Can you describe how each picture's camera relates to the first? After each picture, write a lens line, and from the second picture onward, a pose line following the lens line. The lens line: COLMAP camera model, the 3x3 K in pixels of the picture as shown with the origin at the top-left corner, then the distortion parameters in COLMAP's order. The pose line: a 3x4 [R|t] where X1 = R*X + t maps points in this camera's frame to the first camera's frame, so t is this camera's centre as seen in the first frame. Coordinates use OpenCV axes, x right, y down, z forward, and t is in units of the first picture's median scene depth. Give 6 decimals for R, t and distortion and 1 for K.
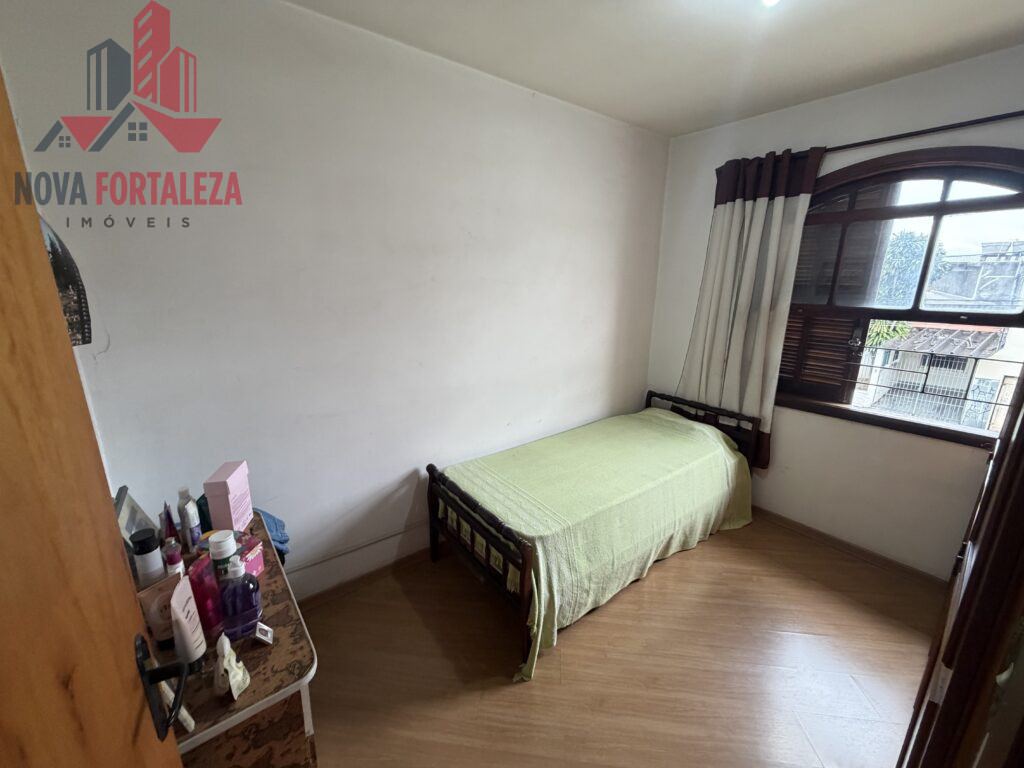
lens RADIAL K [[407.7, 0, 505.9], [0, 407.7, 382.3], [0, 0, 1]] dist [0.000593, 0.000240]
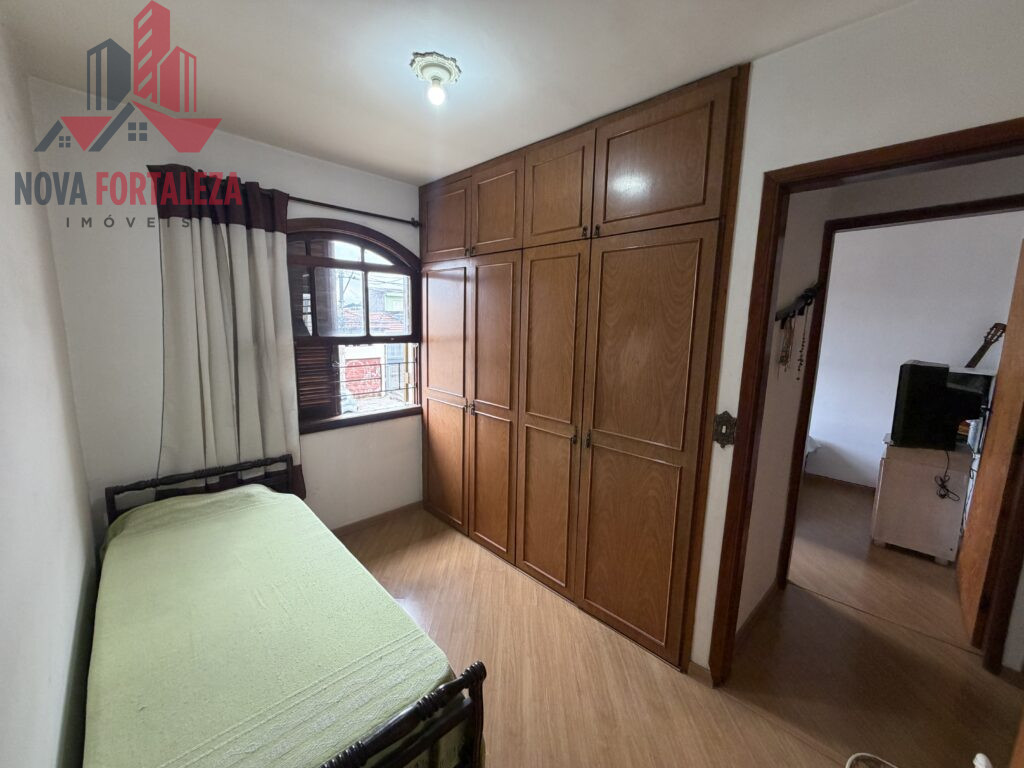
lens RADIAL K [[407.7, 0, 514.0], [0, 407.7, 381.8], [0, 0, 1]] dist [0.000593, 0.000240]
pose [[-0.111101, -0.160128, 0.980824, -0.360558], [0.222307, 0.957920, 0.181570, -0.133305], [-0.968626, 0.238217, -0.070828, 0.508986]]
